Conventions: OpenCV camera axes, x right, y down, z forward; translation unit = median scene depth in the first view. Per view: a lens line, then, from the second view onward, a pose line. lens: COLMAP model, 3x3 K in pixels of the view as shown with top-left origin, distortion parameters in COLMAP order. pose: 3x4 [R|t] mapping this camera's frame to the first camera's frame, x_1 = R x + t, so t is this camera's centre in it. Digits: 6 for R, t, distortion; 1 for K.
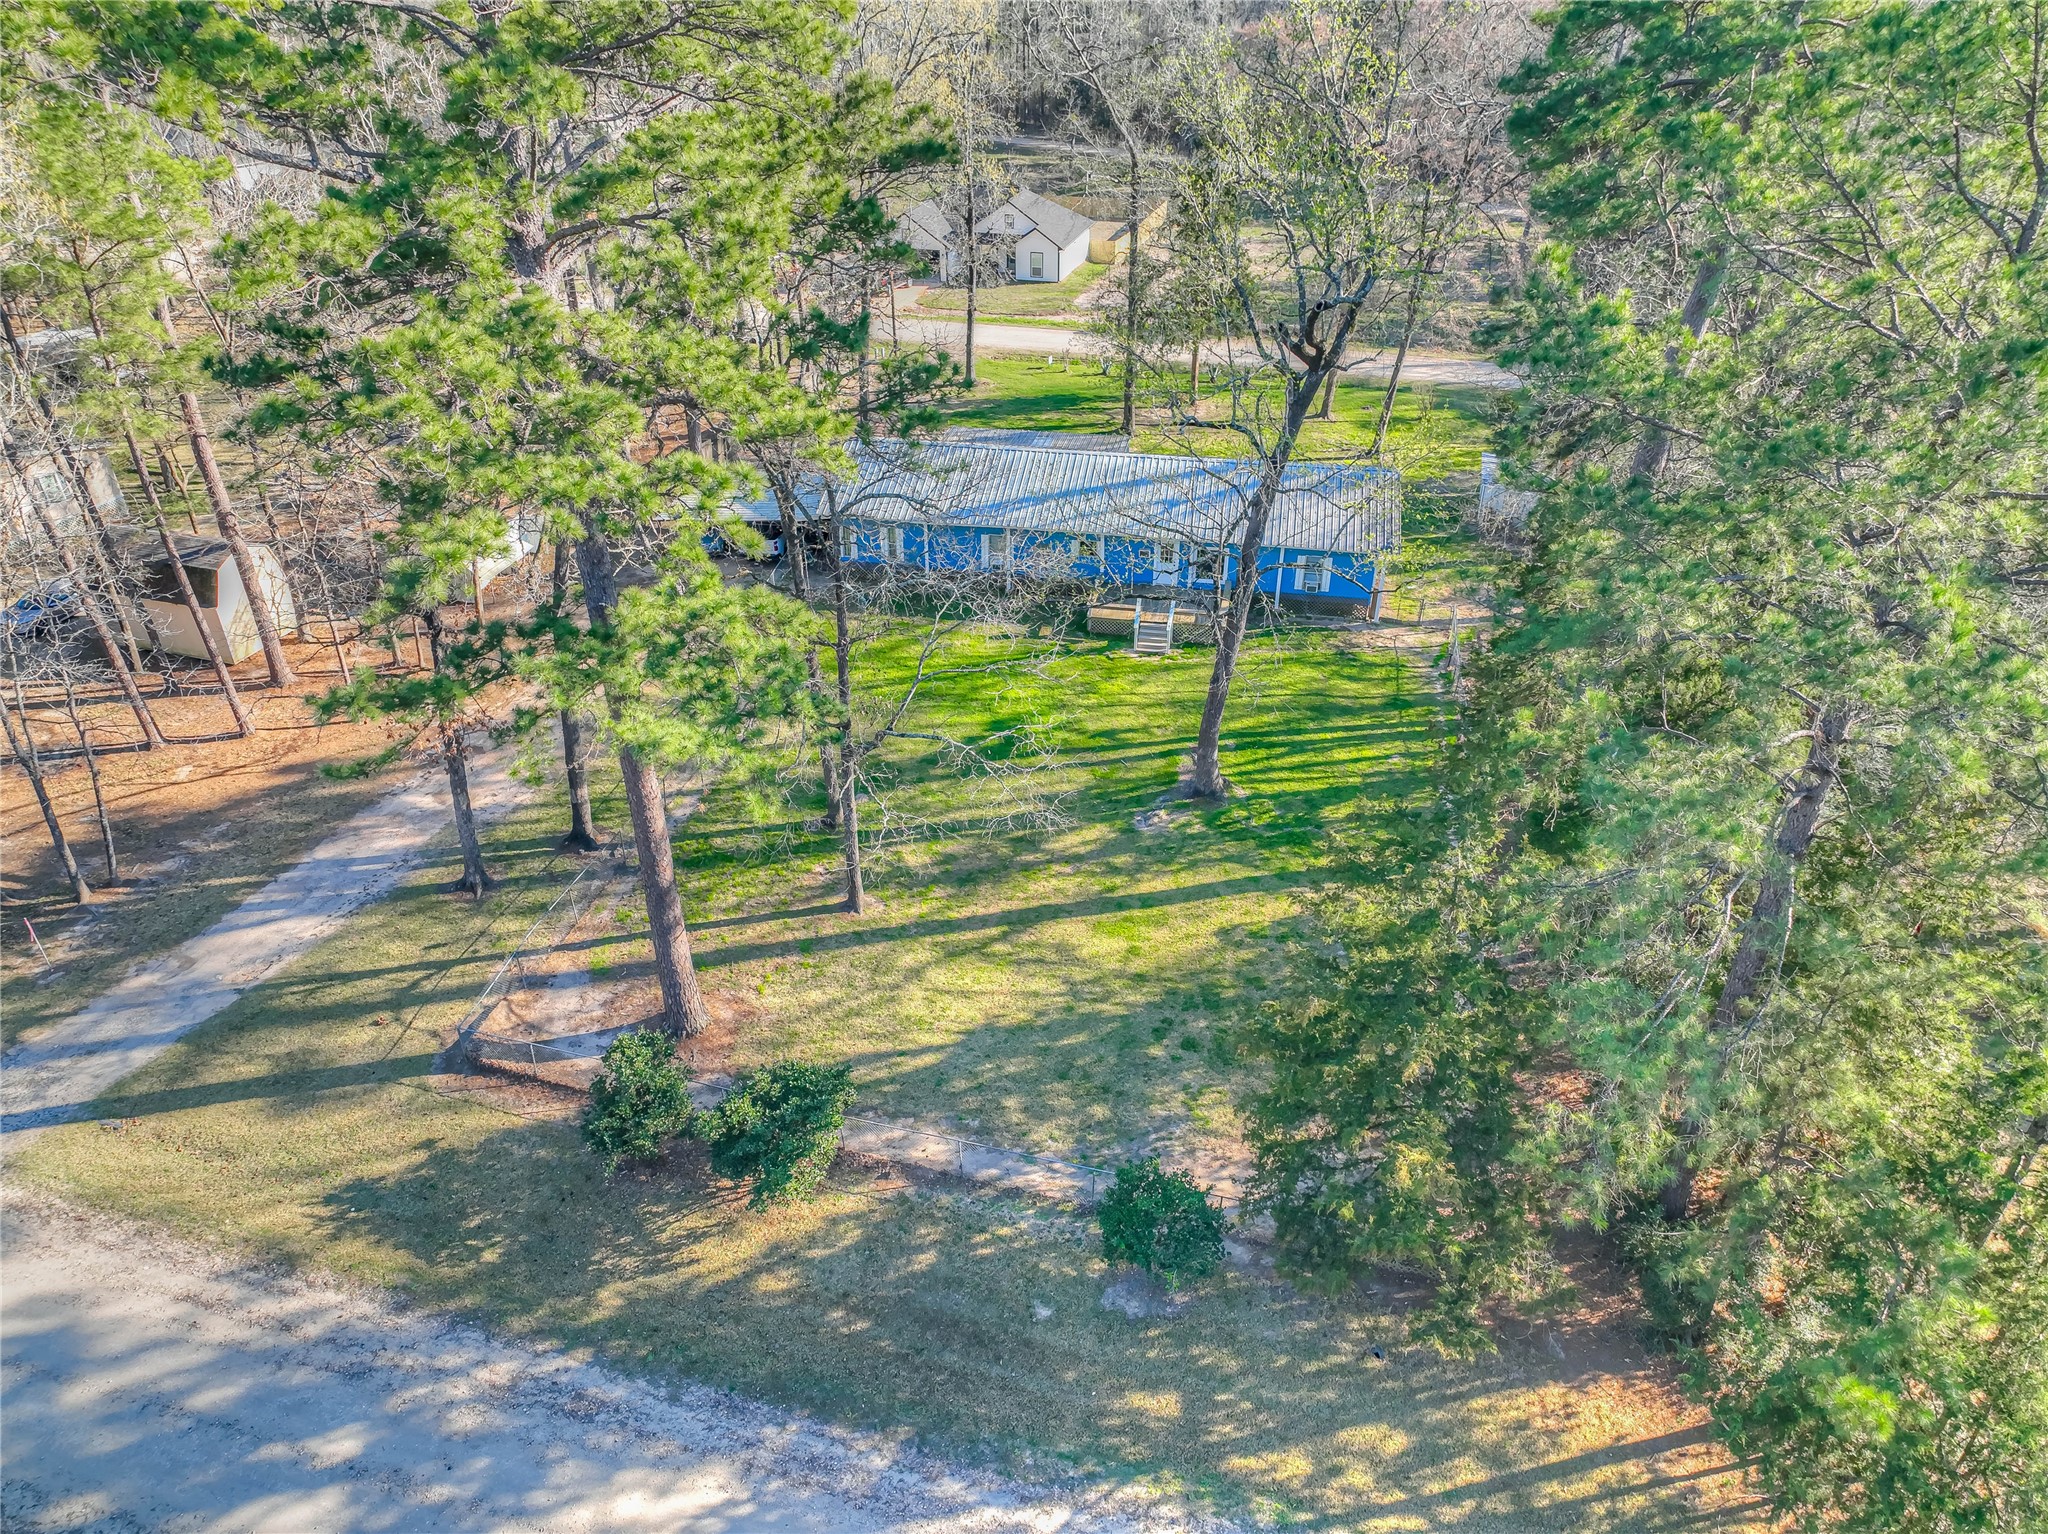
lens RADIAL K [[1433.3, 0, 1024.0], [0, 1433.3, 767.0], [0, 0, 1]] dist [0.011851, 0.021685]
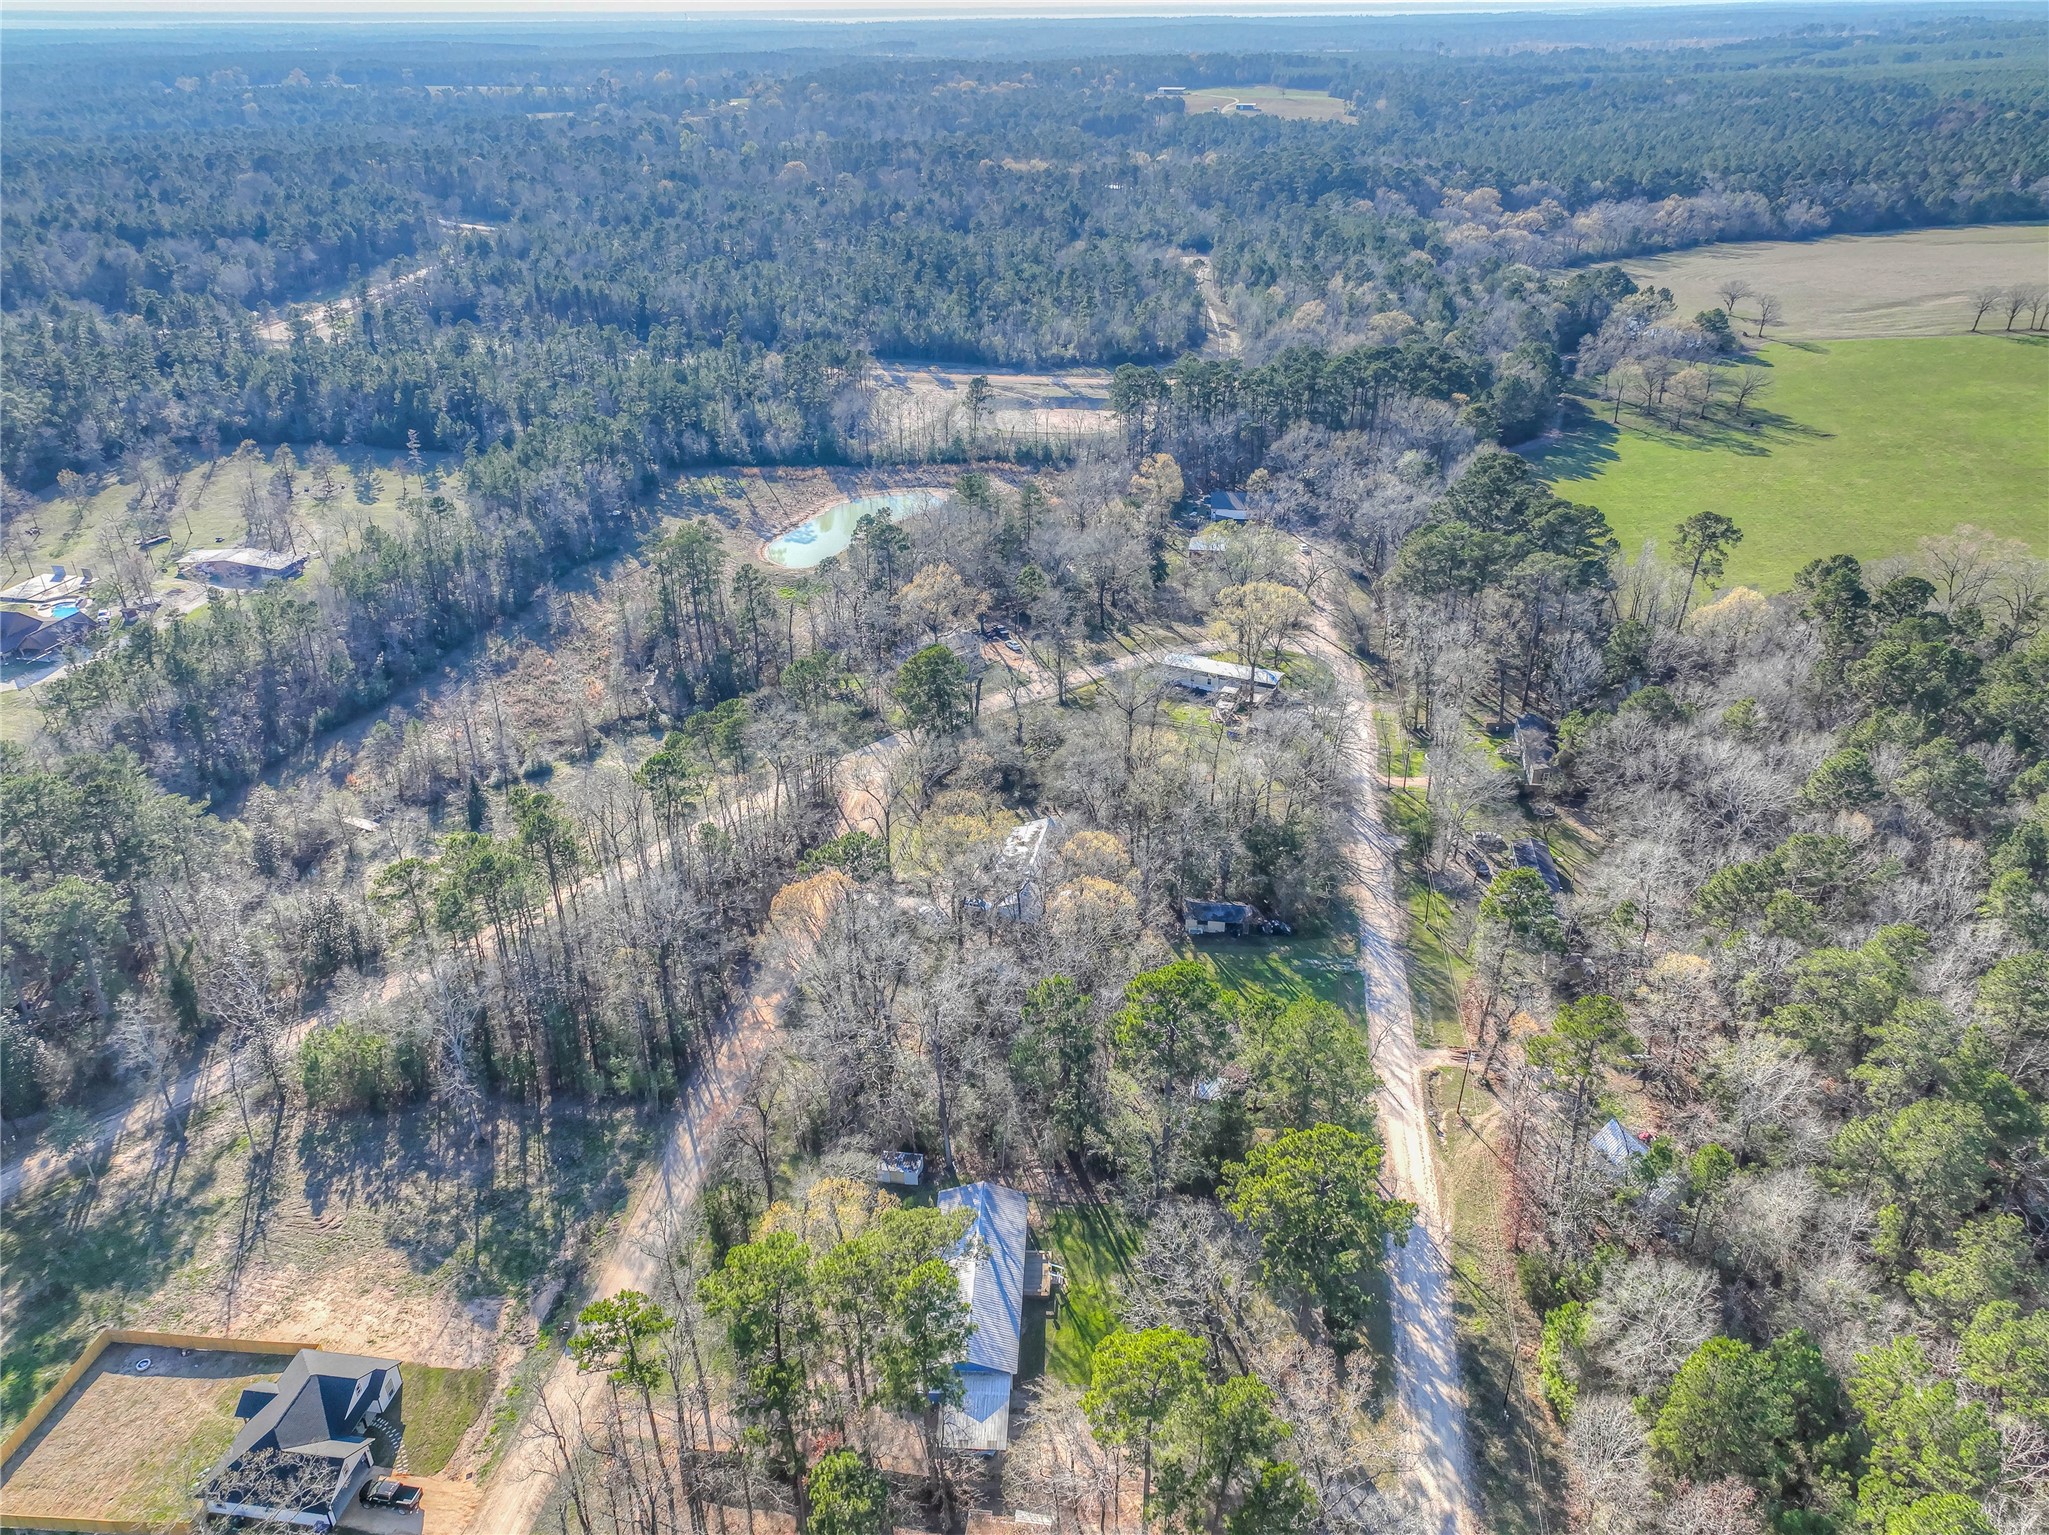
lens RADIAL K [[1434.0, 0, 1024.5], [0, 1434.0, 767.5], [0, 0, 1]] dist [0.011851, 0.021685]
pose [[-0.119010, -0.464028, 0.877789, -2.704575], [0.535080, 0.714737, 0.450379, -2.995383], [-0.836377, 0.523287, 0.163231, 0.152492]]
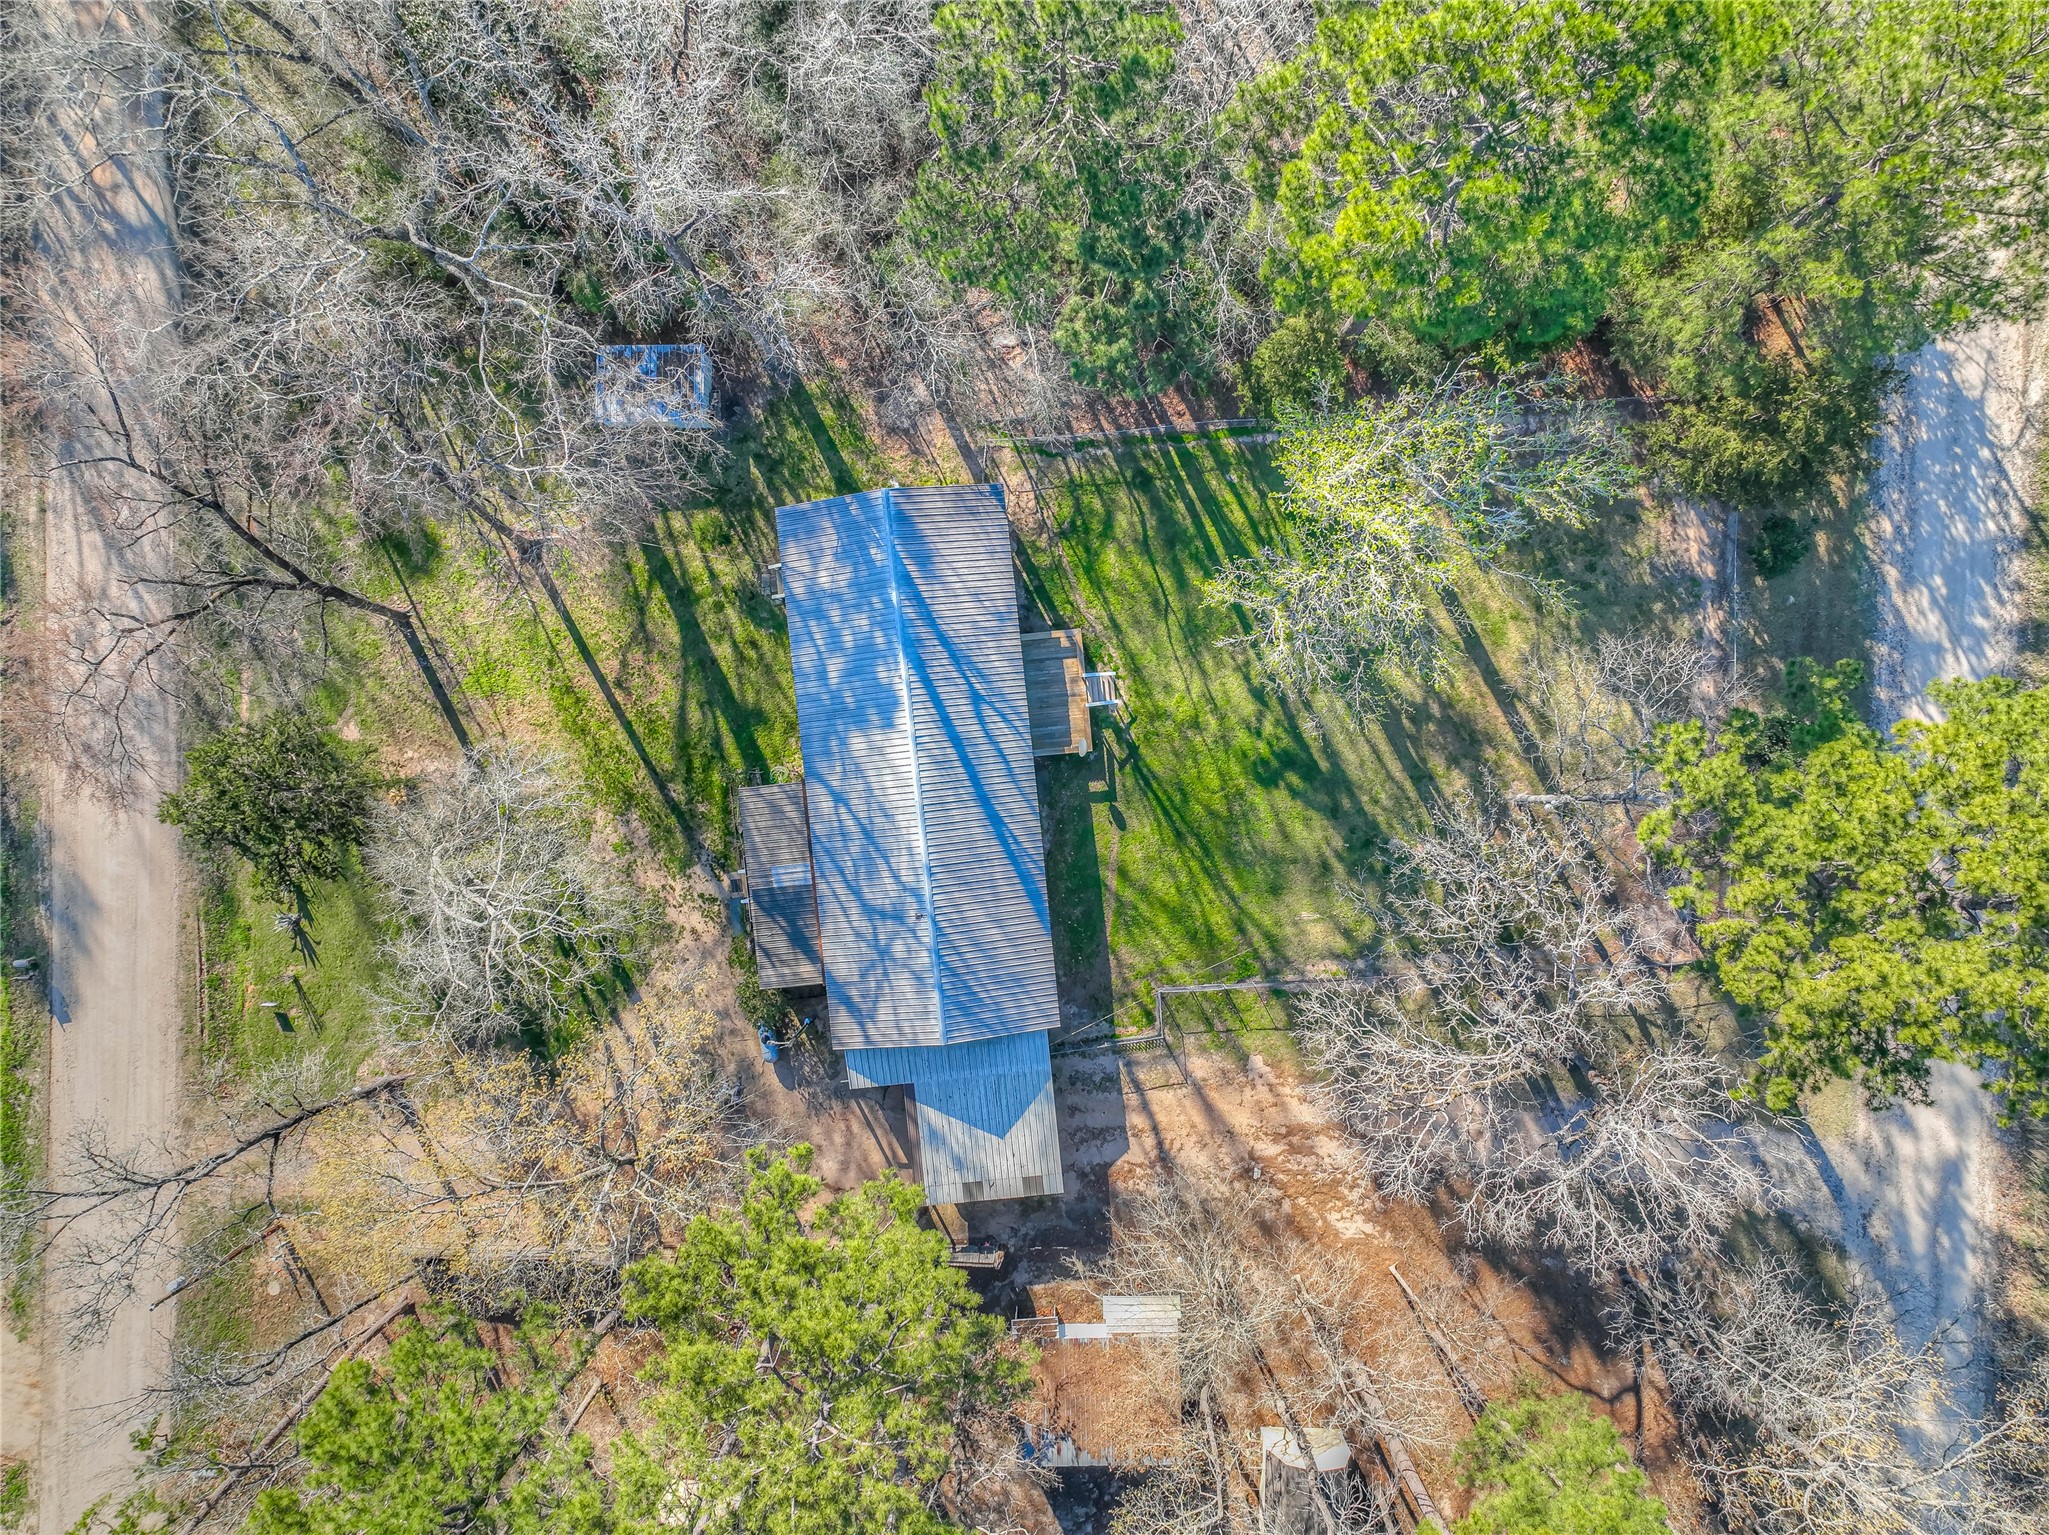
lens RADIAL K [[1434.0, 0, 1024.5], [0, 1434.0, 767.5], [0, 0, 1]] dist [0.011851, 0.021685]
pose [[-0.271714, -0.962372, -0.003339, 0.074160], [0.520243, -0.149801, 0.840777, -1.631648], [-0.809641, 0.226714, 0.541371, 0.641724]]
